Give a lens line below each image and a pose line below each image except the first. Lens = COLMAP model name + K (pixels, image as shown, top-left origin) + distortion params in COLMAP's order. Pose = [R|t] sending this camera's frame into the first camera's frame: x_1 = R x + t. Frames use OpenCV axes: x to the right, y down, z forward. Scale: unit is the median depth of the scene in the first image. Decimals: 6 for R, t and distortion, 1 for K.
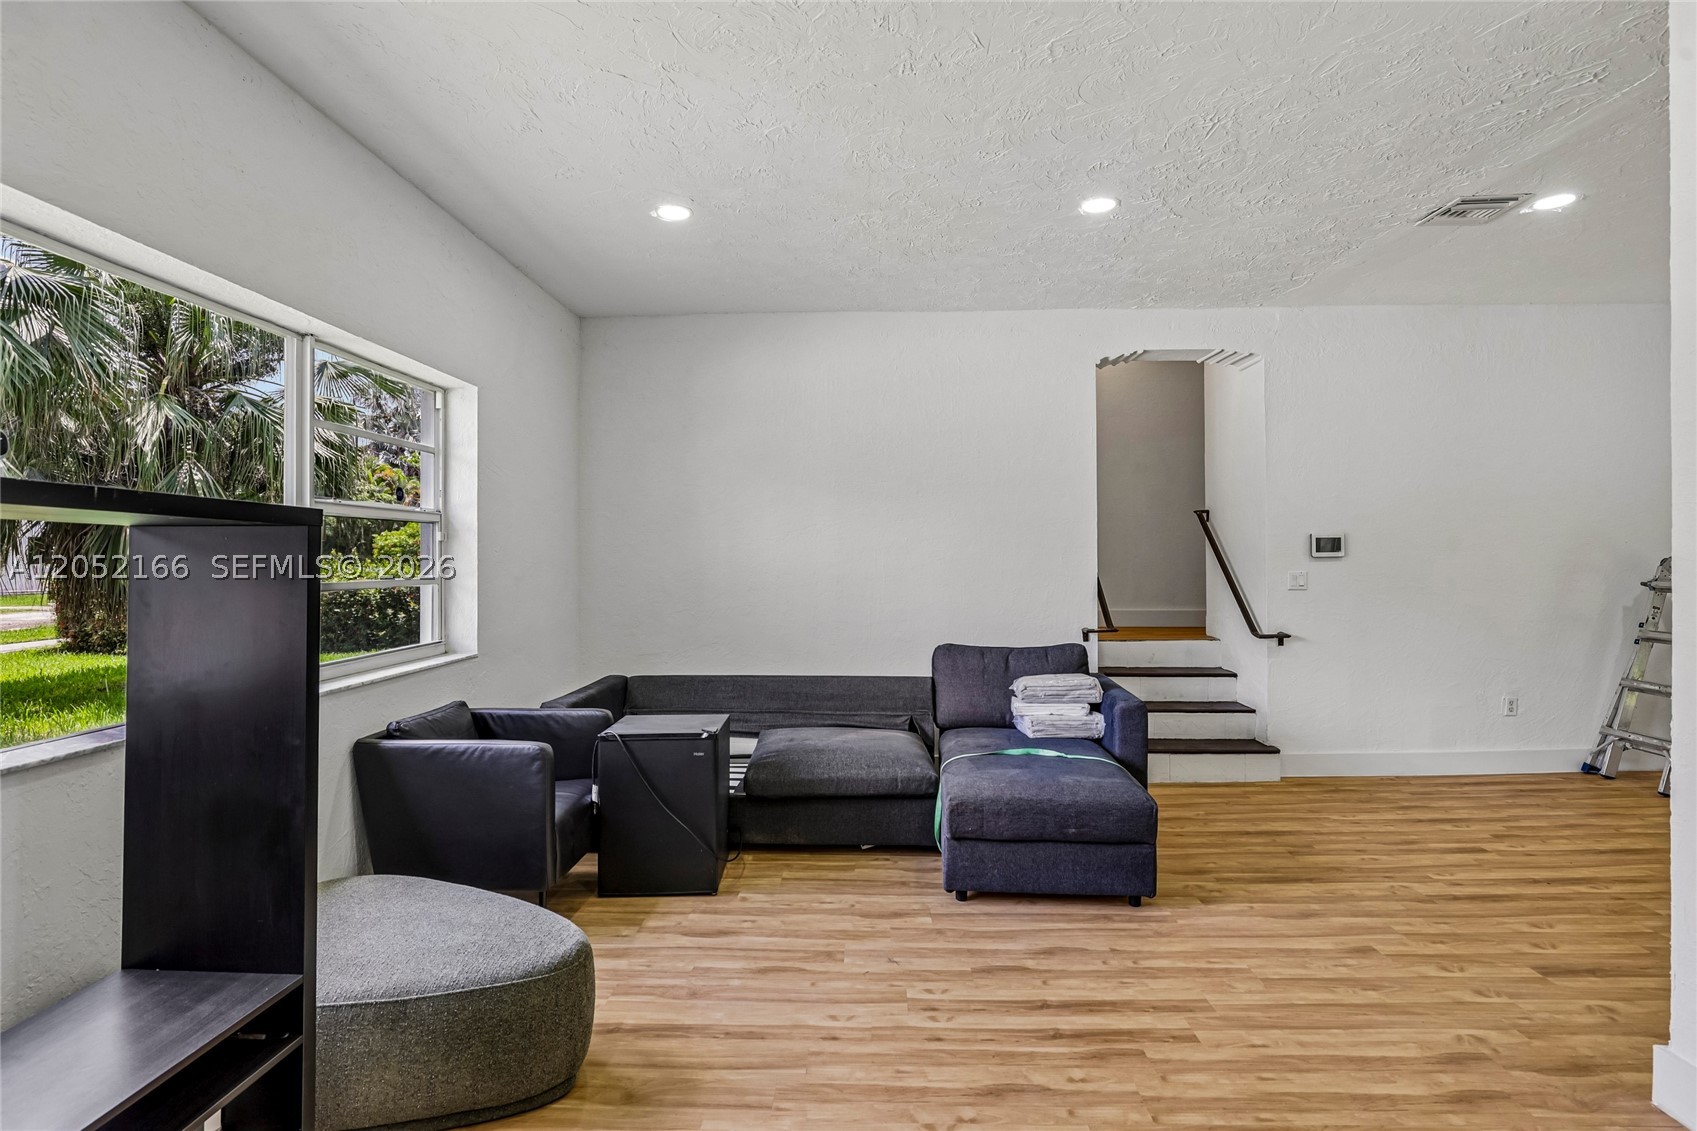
lens RADIAL K [[790.5, 0, 833.0], [0, 790.5, 556.3], [0, 0, 1]] dist [-0.024984, 0.005062]
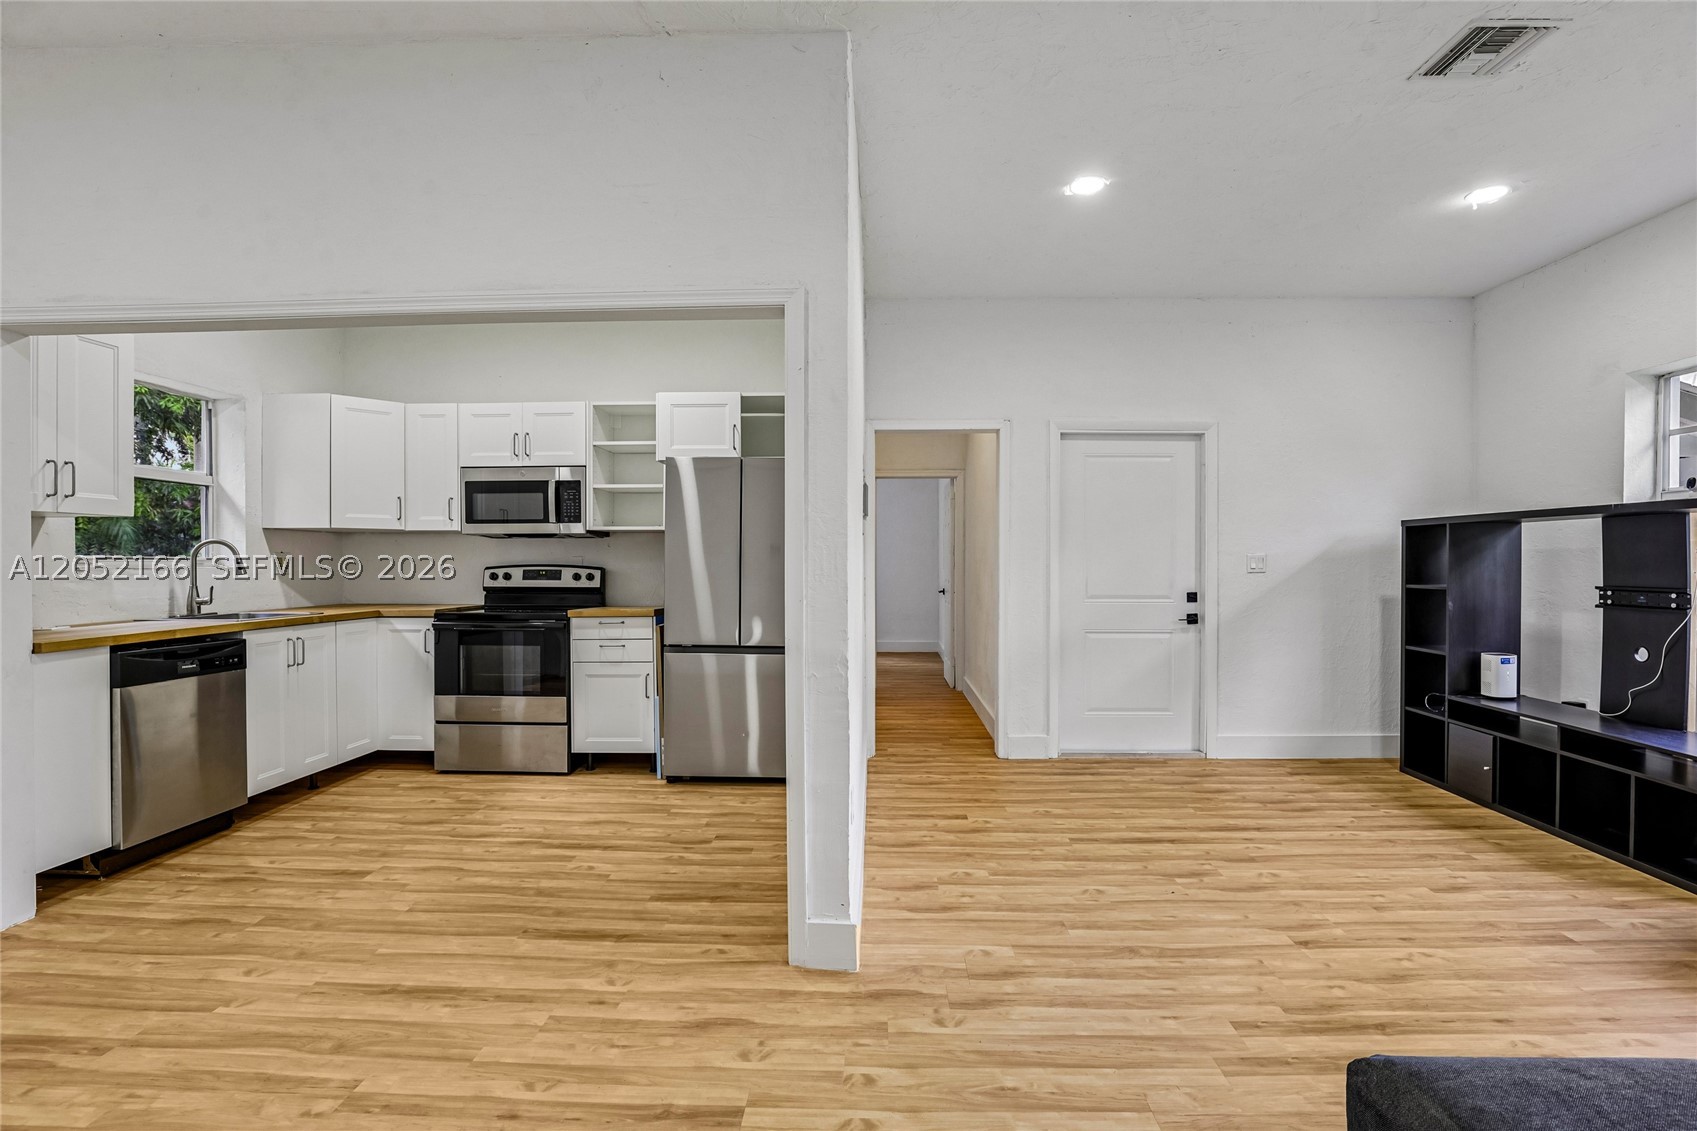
lens RADIAL K [[790.5, 0, 858.4], [0, 790.5, 564.0], [0, 0, 1]] dist [-0.024984, 0.005062]
pose [[-0.999887, 0.005200, -0.014133, 0.606282], [0.005199, 0.999986, 0.000114, 0.035147], [0.014133, 0.000041, -0.999900, 1.263932]]
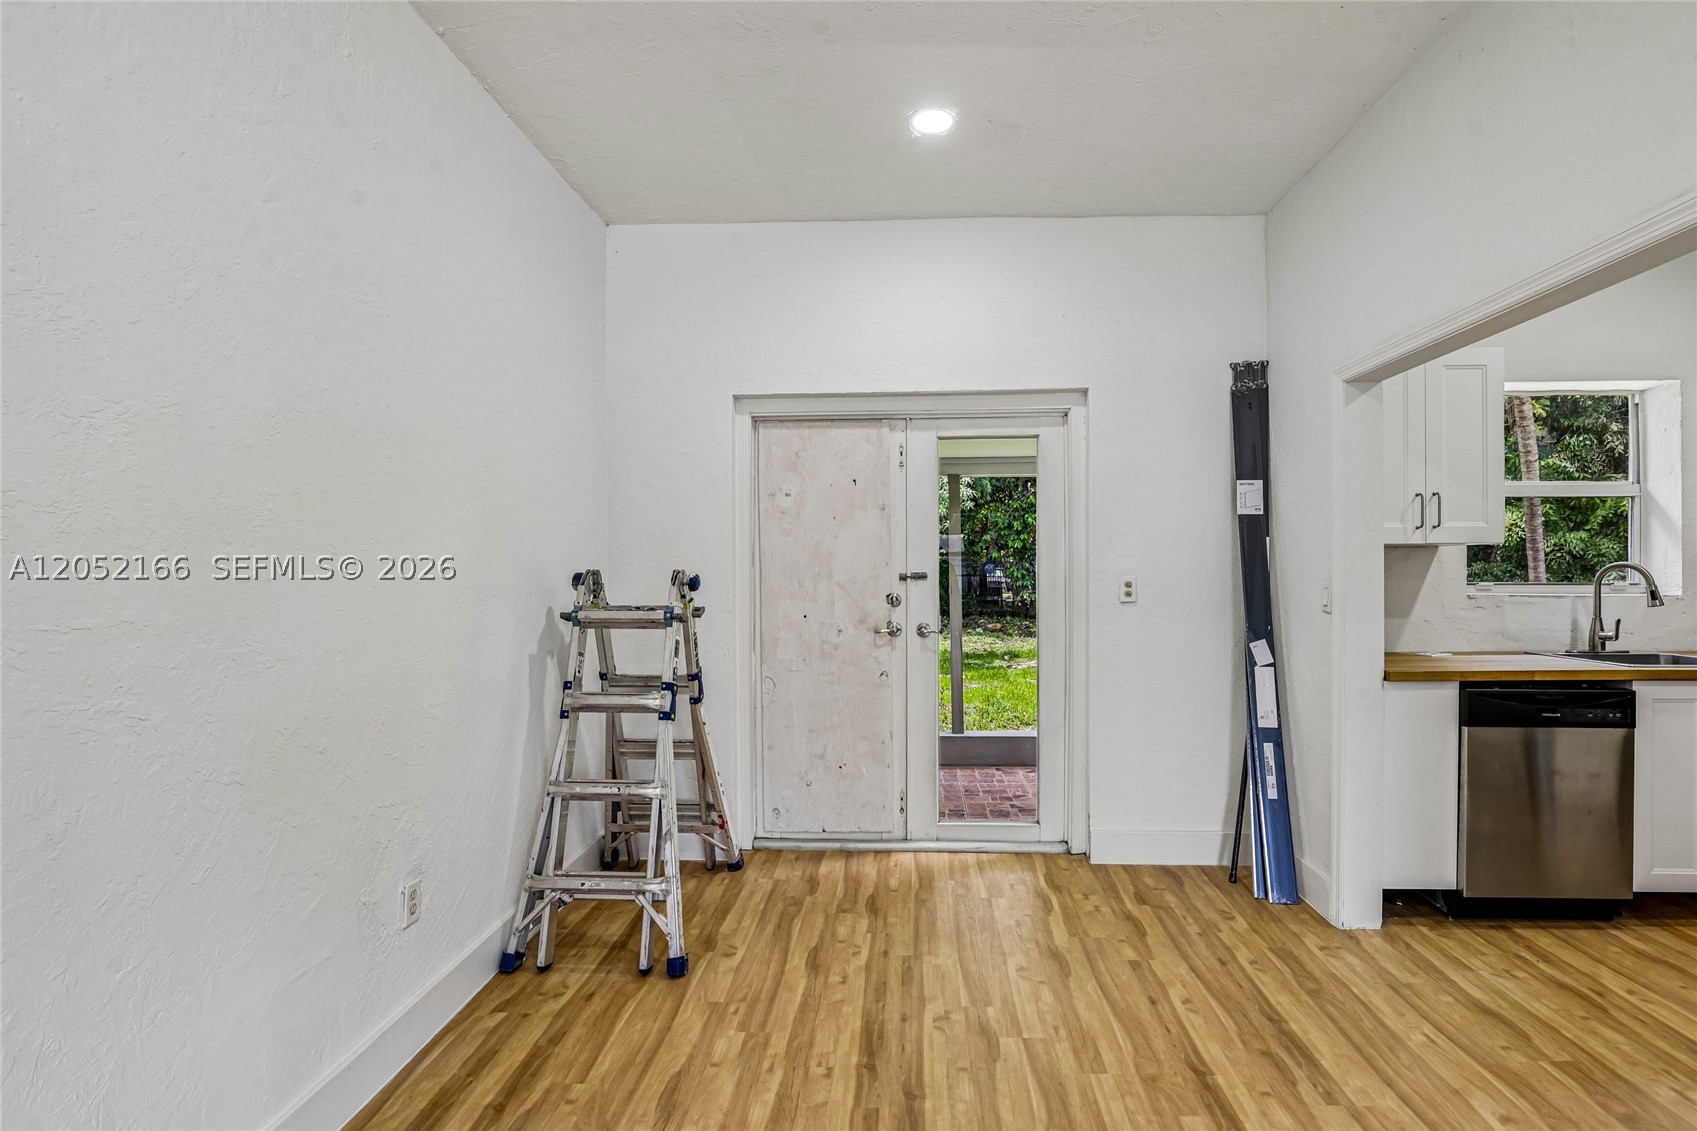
lens RADIAL K [[790.5, 0, 875.8], [0, 790.5, 573.8], [0, 0, 1]] dist [-0.024984, 0.005062]
pose [[0.002145, 0.001187, 0.999997, 0.589758], [0.001885, 0.999998, -0.001191, 0.006916], [-0.999996, 0.001887, 0.002143, 1.012200]]
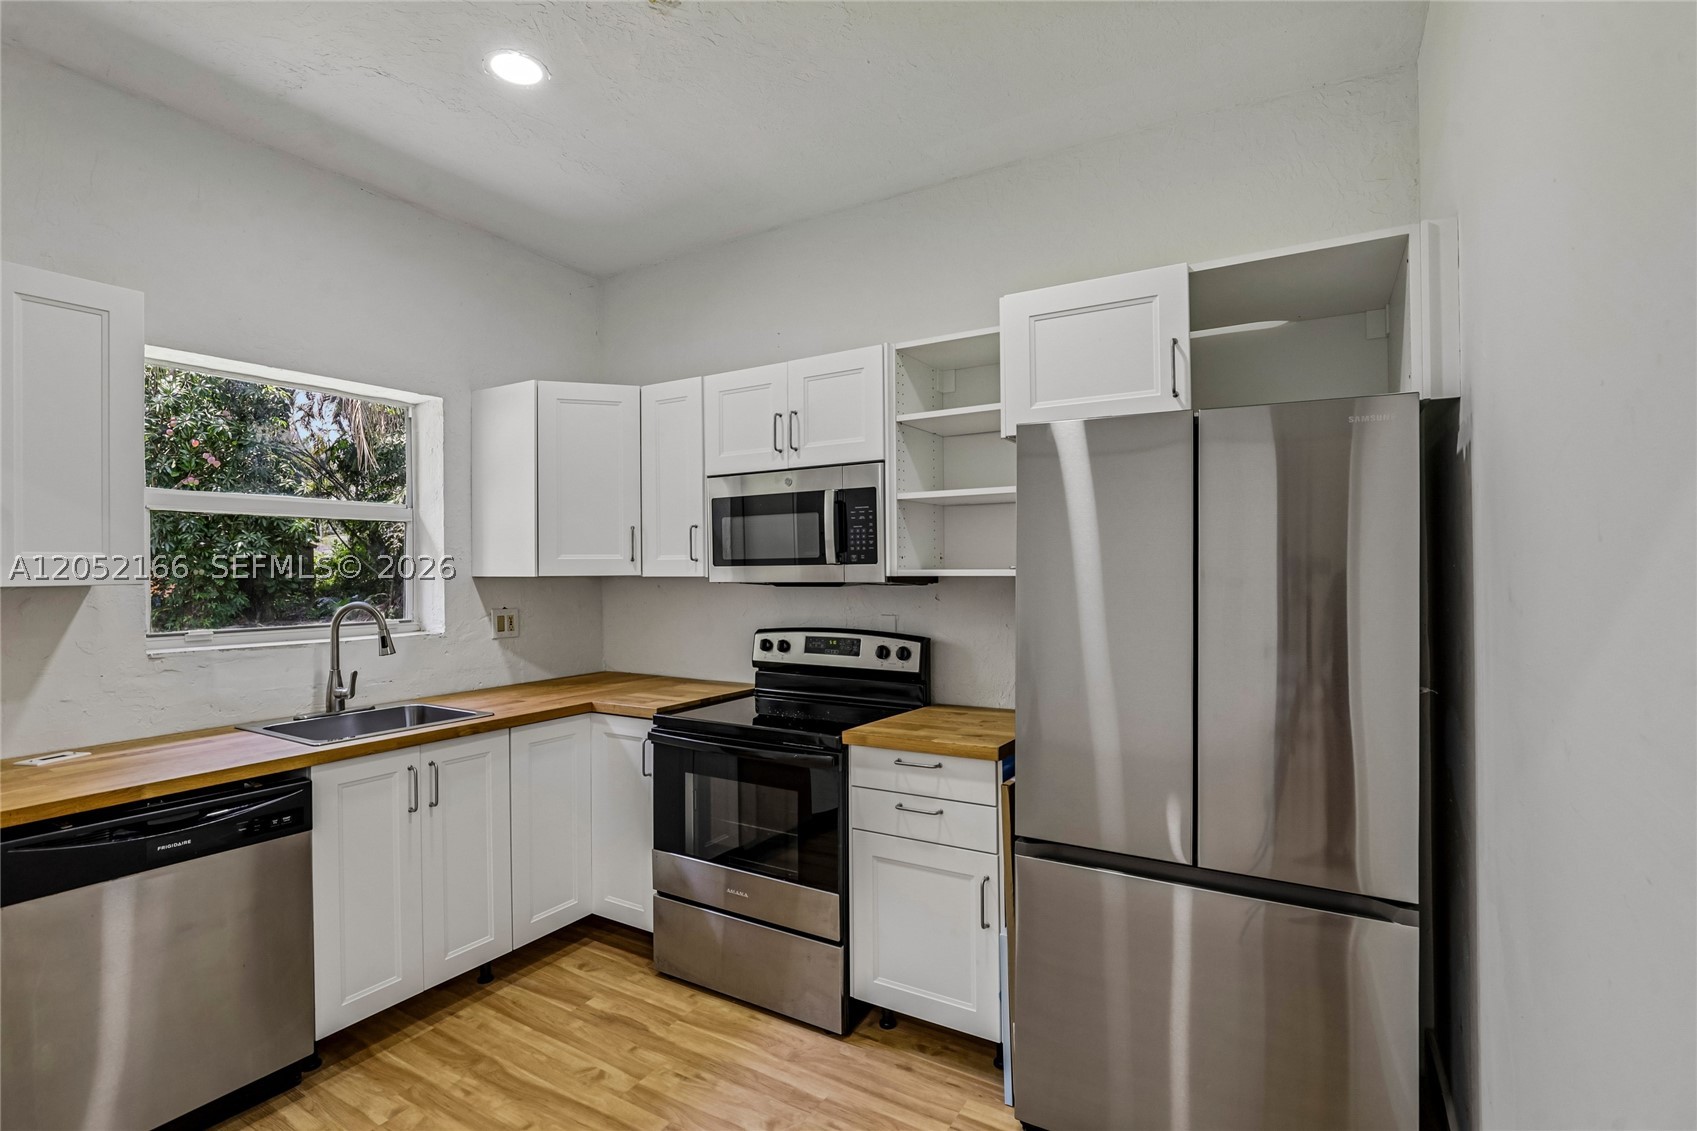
lens RADIAL K [[790.5, 0, 861.9], [0, 790.5, 566.1], [0, 0, 1]] dist [-0.024984, 0.005062]
pose [[-0.878840, 0.012114, 0.476963, 0.719845], [0.010398, 0.999926, -0.006237, -0.032651], [-0.477004, -0.000522, -0.878901, 0.552064]]
